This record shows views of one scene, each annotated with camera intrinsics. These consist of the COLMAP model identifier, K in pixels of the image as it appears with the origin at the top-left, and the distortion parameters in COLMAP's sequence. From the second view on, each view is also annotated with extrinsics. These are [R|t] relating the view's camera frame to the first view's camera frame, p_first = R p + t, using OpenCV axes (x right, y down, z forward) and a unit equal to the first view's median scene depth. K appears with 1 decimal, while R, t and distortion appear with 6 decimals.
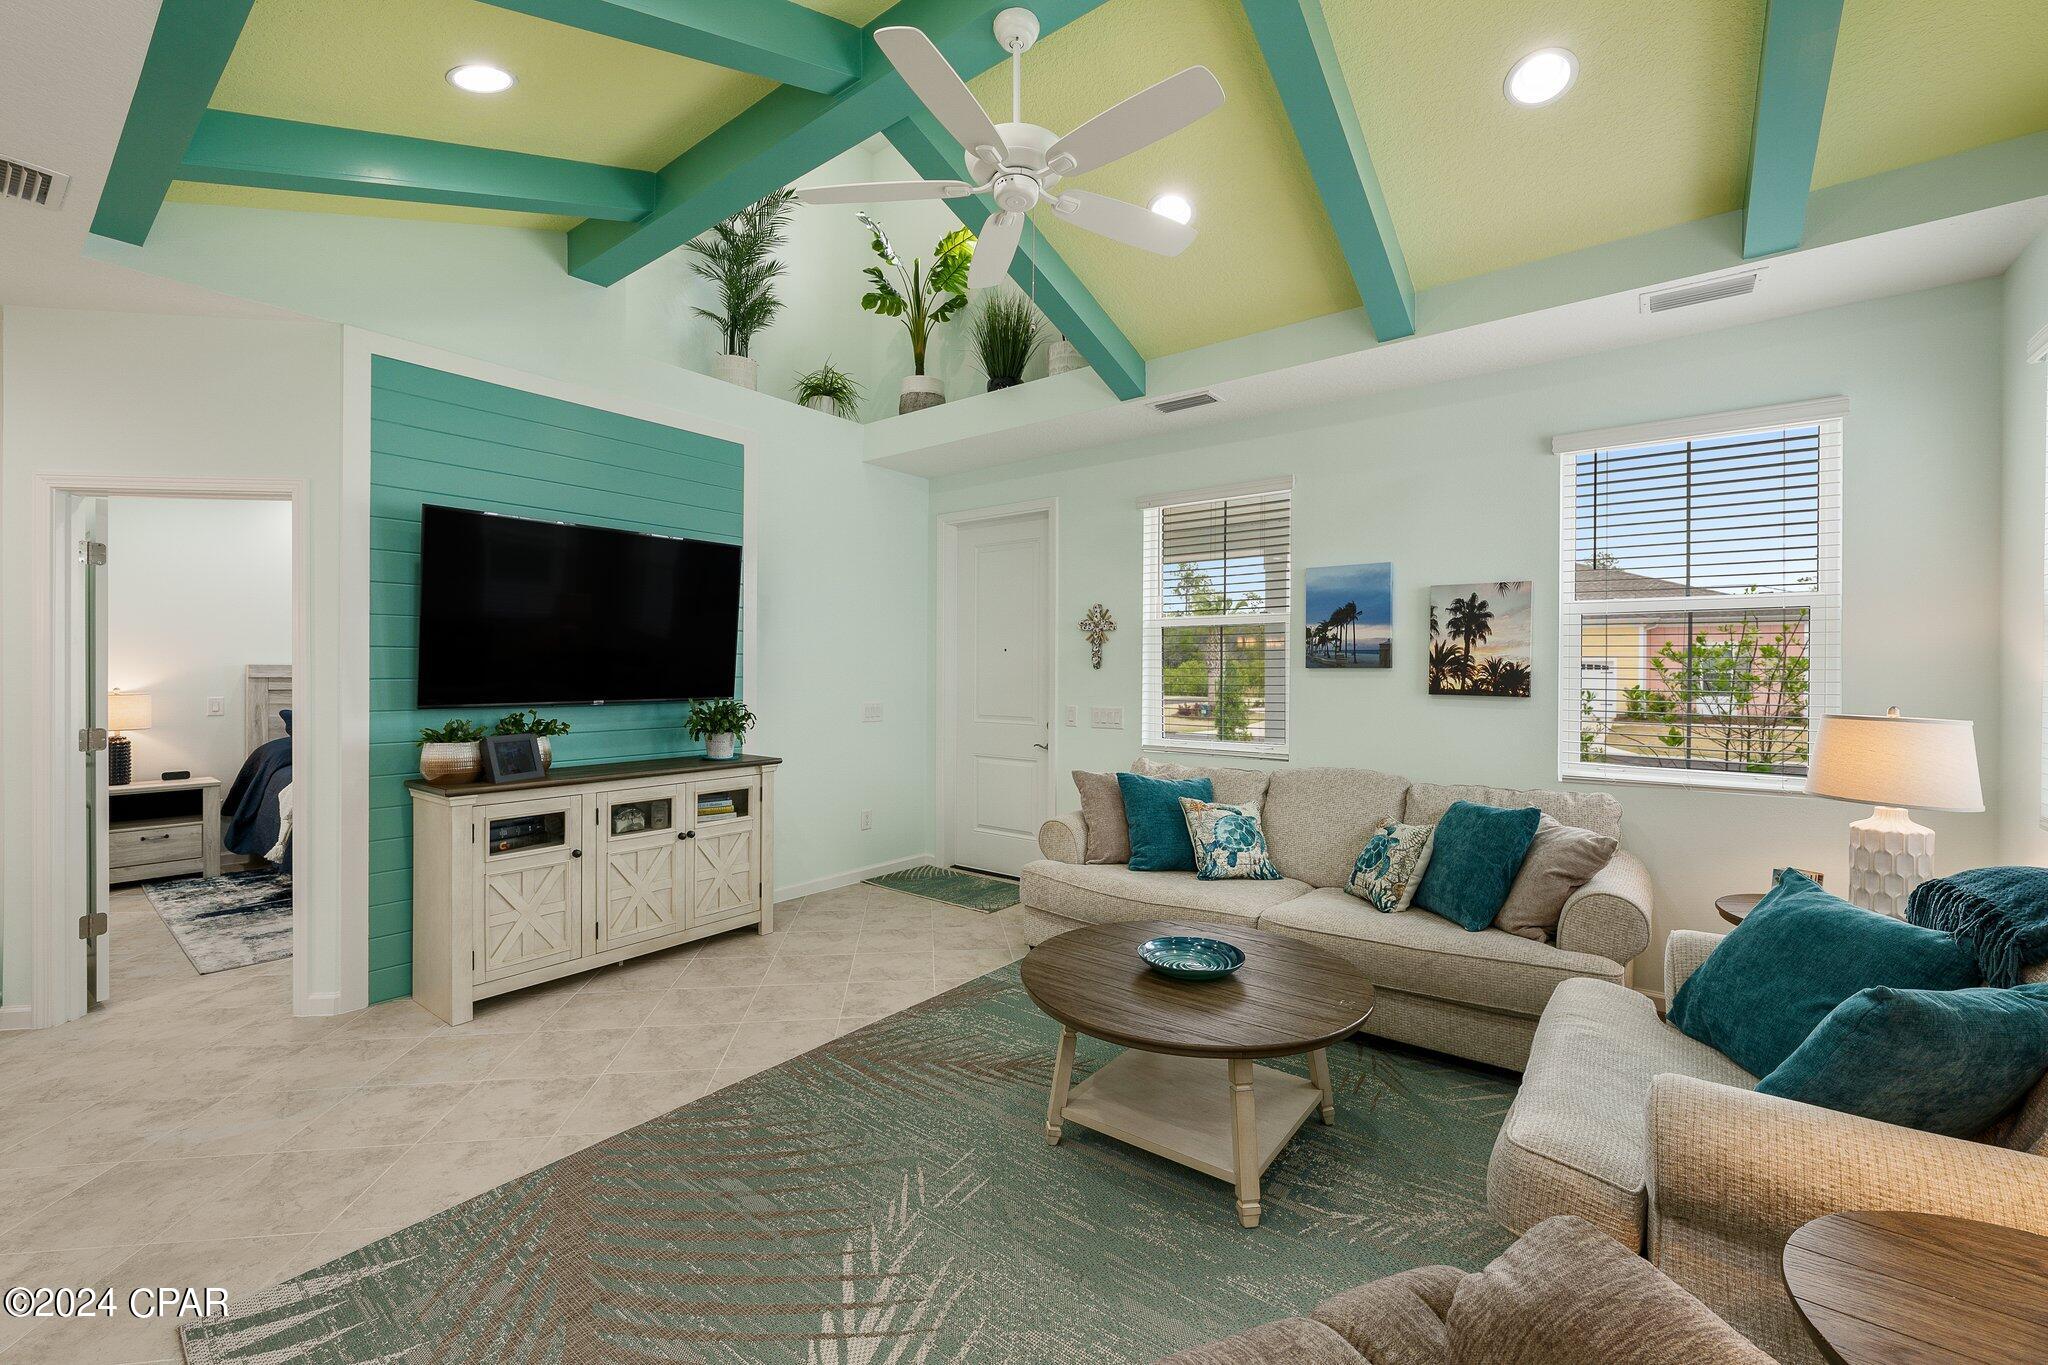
lens RADIAL K [[830.2, 0, 1033.8], [0, 830.2, 676.7], [0, 0, 1]] dist [0.000900, 0.000083]
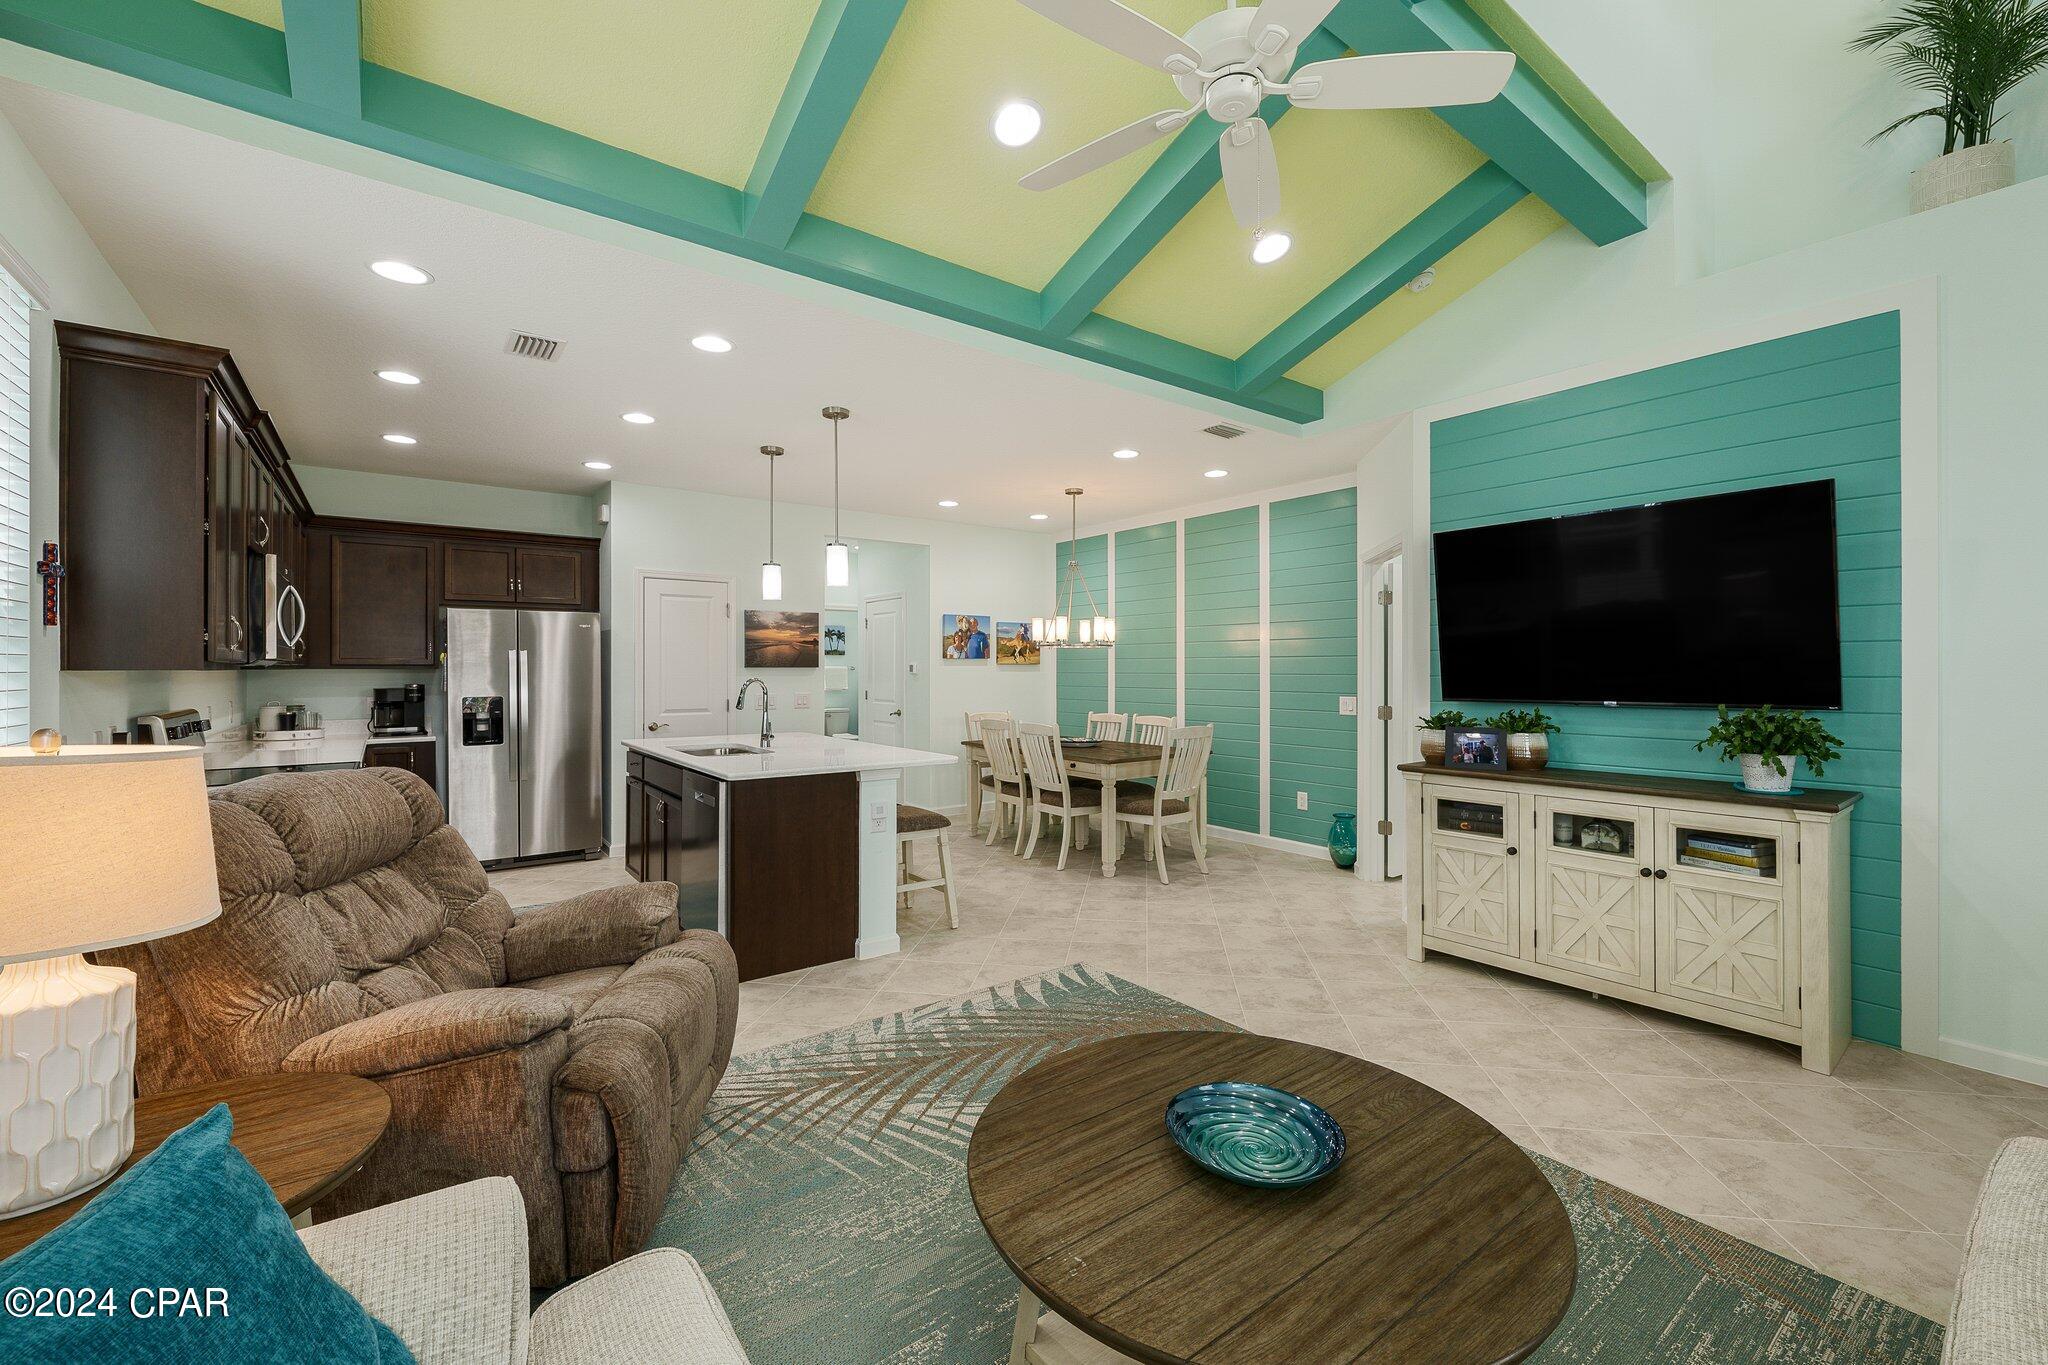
lens RADIAL K [[836.6, 0, 1024.9], [0, 836.6, 666.5], [0, 0, 1]] dist [0.000117, -0.000150]
pose [[-0.267505, -0.008937, -0.963515, 0.530748], [-0.005637, 0.999954, -0.007711, 0.001548], [0.963540, 0.003368, -0.267544, 0.642879]]
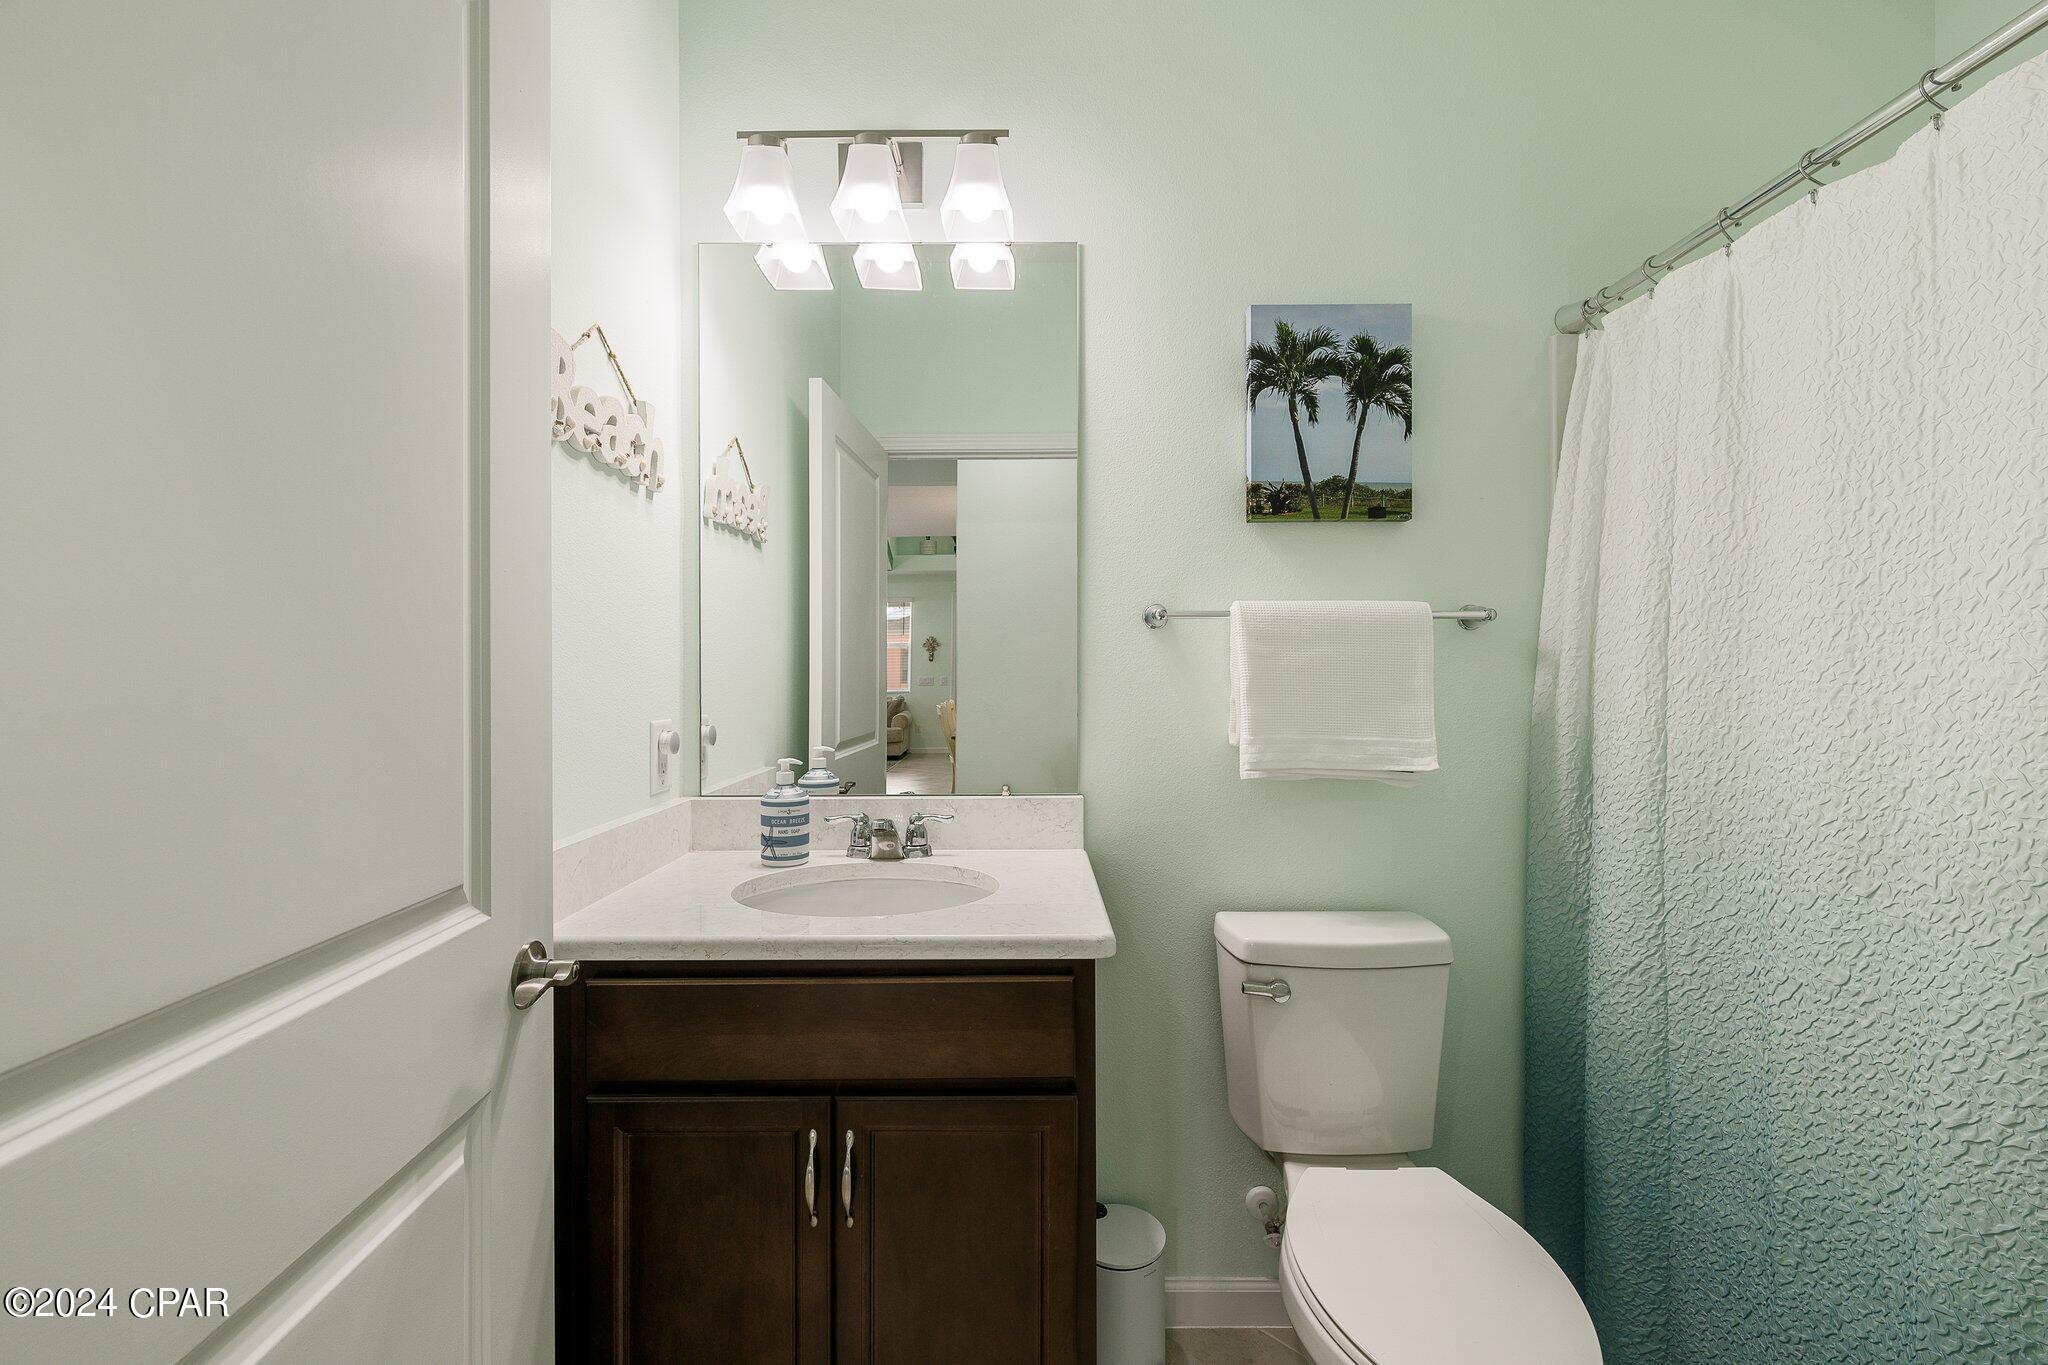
lens RADIAL K [[836.6, 0, 1024.9], [0, 836.6, 666.5], [0, 0, 1]] dist [0.000117, -0.000150]
pose [[-0.790784, 0.000035, -0.612095, -0.907080], [-0.007361, 0.999927, 0.009567, 0.005224], [0.612051, 0.012071, -0.790726, -0.112035]]
